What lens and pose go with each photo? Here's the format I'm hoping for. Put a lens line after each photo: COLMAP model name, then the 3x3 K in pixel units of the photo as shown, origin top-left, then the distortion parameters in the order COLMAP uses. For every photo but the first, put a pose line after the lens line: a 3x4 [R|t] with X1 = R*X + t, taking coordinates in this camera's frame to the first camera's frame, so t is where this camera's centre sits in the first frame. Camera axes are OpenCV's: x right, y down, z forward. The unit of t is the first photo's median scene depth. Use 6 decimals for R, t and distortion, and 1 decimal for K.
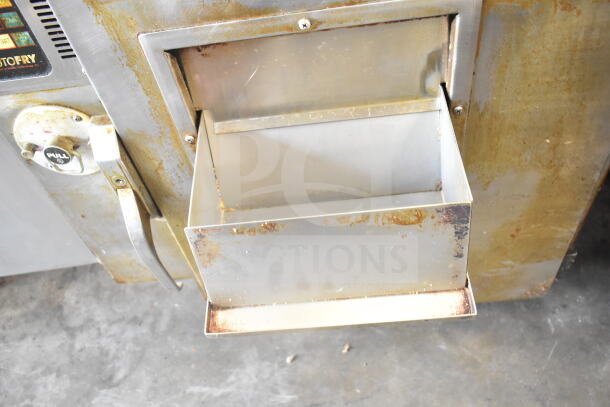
lens RADIAL K [[501.9, 0, 308.7], [0, 501.9, 200.1], [0, 0, 1]] dist [-0.020720, 0.006070]
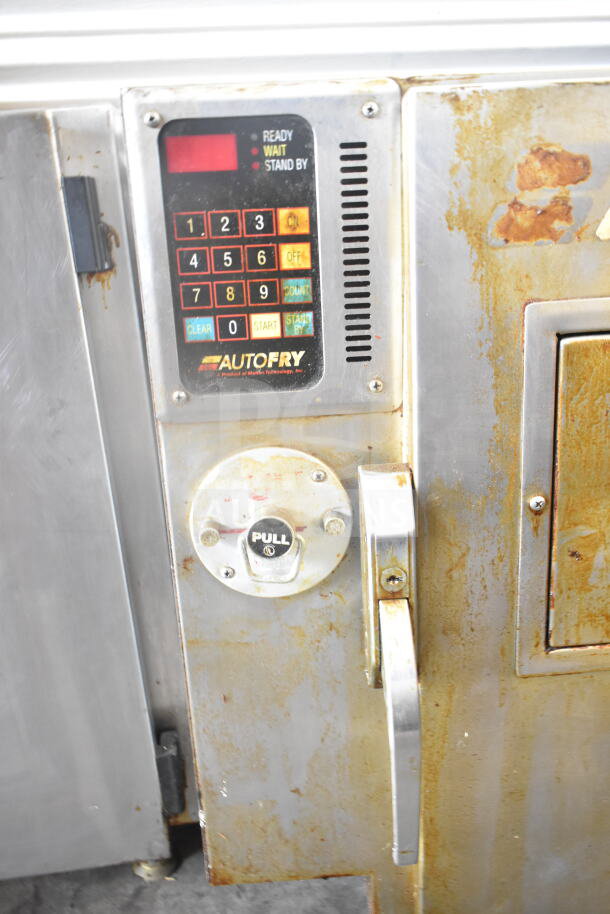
lens RADIAL K [[752.0, 0, 321.3], [0, 752.0, 436.6], [0, 0, 1]] dist [-0.020720, 0.006070]
pose [[0.996108, 0.060254, 0.064326, -0.398869], [-0.017164, 0.848466, -0.528971, 0.203422], [-0.086451, 0.525808, 0.846198, 0.174437]]
